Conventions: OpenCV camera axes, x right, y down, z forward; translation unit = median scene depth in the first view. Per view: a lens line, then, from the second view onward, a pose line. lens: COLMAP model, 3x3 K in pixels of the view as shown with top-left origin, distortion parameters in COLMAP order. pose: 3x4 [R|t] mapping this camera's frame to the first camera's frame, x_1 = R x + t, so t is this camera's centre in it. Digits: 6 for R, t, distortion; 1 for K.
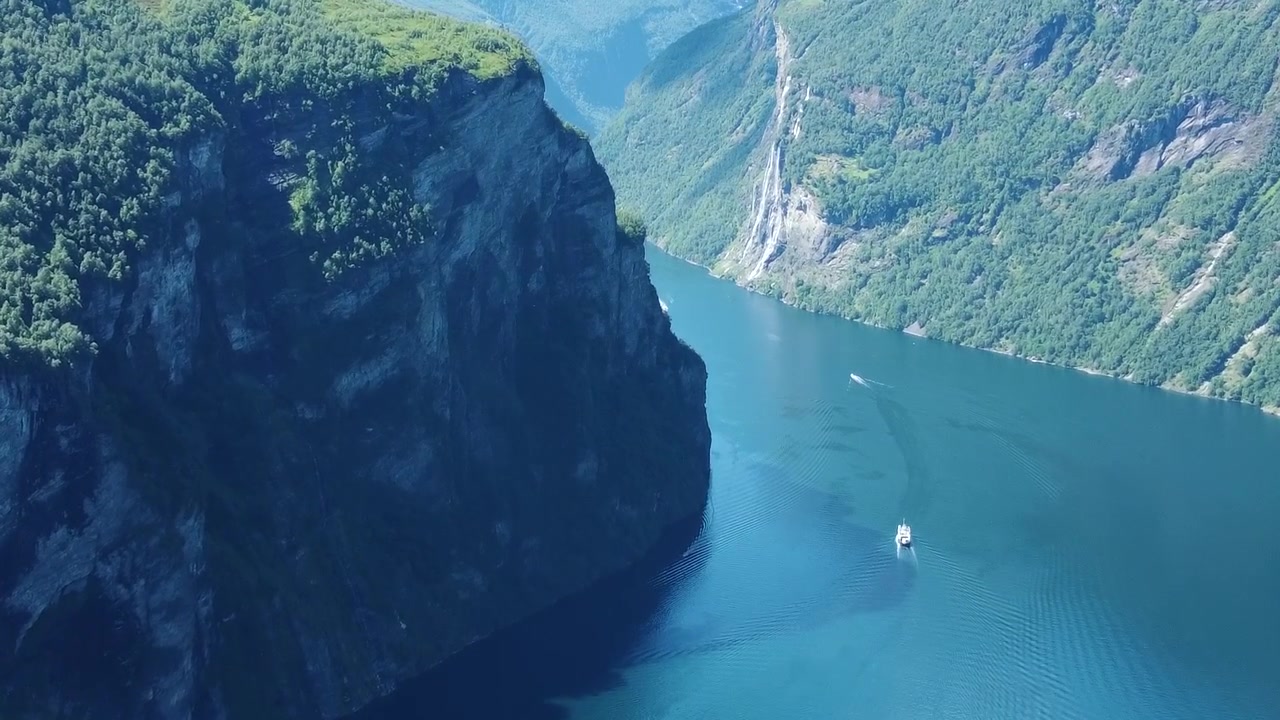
lens RADIAL K [[2014.6, 0, 640.0], [0, 2014.6, 360.0], [0, 0, 1]] dist [0.009224, -0.025951]
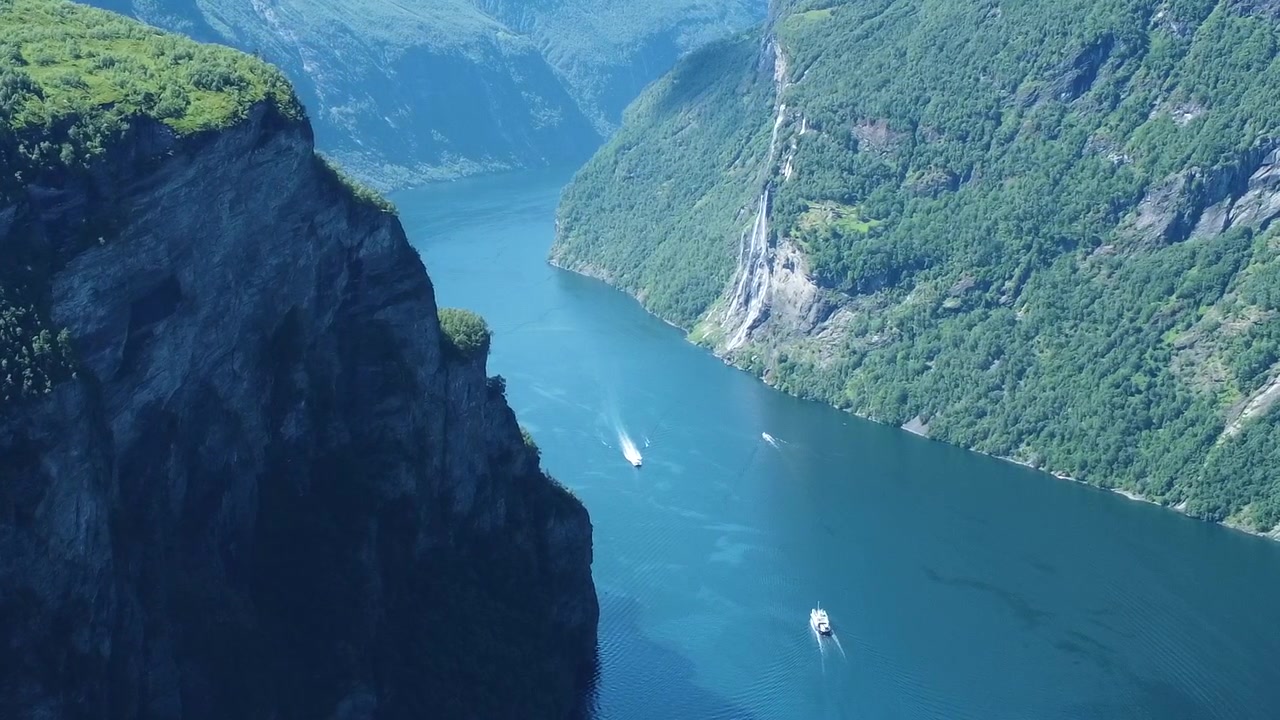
lens RADIAL K [[2014.6, 0, 640.0], [0, 2014.6, 360.0], [0, 0, 1]] dist [0.009224, -0.025951]
pose [[0.999286, 0.012942, -0.035501, 0.054780], [-0.013115, 0.999903, -0.004634, -0.036102], [0.035437, 0.005096, 0.999359, 0.194865]]
